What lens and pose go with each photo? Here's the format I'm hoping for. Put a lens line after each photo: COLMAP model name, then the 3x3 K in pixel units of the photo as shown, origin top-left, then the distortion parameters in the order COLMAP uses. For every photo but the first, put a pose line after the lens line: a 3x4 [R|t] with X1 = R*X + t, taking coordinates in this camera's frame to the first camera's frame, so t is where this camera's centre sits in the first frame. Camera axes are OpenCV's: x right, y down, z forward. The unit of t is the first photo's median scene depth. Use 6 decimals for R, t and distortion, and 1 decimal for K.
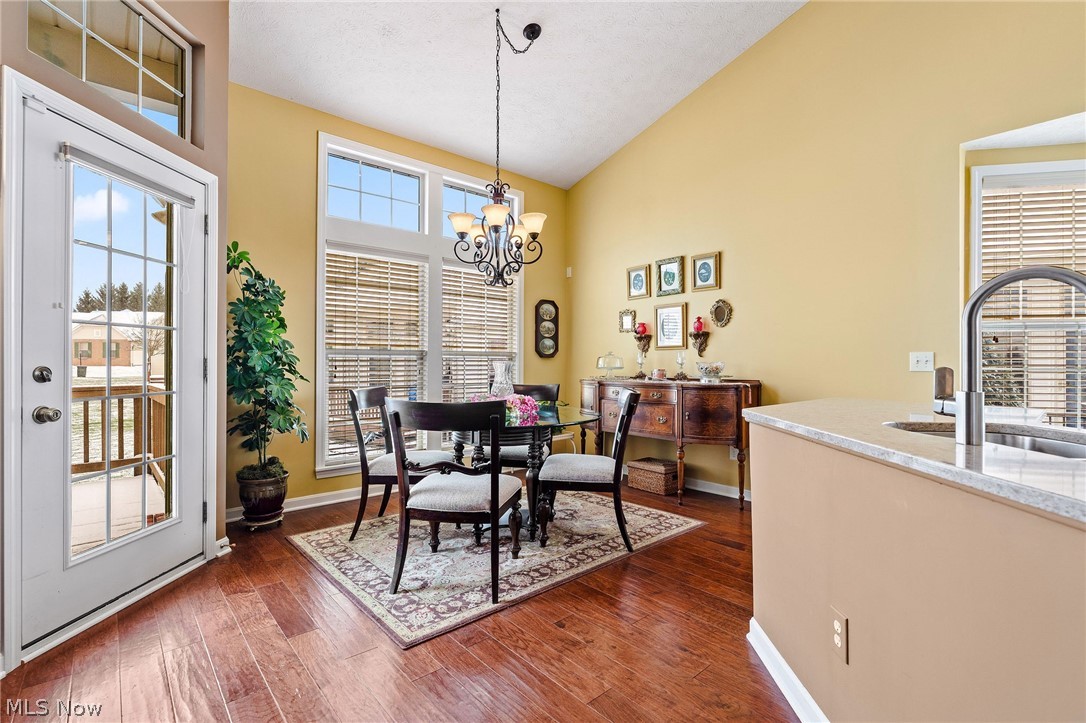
lens RADIAL K [[490.3, 0, 542.8], [0, 490.3, 364.2], [0, 0, 1]] dist [-0.003881, 0.000546]
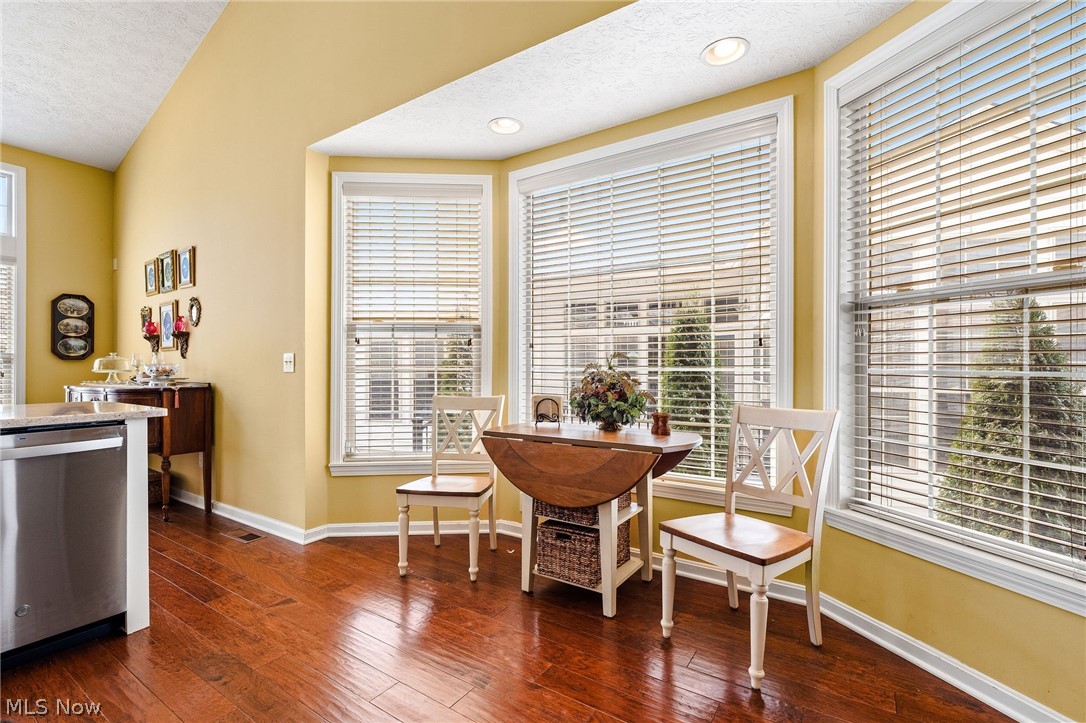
lens RADIAL K [[490.3, 0, 542.8], [0, 490.3, 364.2], [0, 0, 1]] dist [-0.003881, 0.000546]
pose [[0.965876, -0.005966, 0.258937, 0.603049], [0.007777, 0.999952, -0.005973, 0.005848], [-0.258889, 0.007783, 0.965876, -0.062194]]
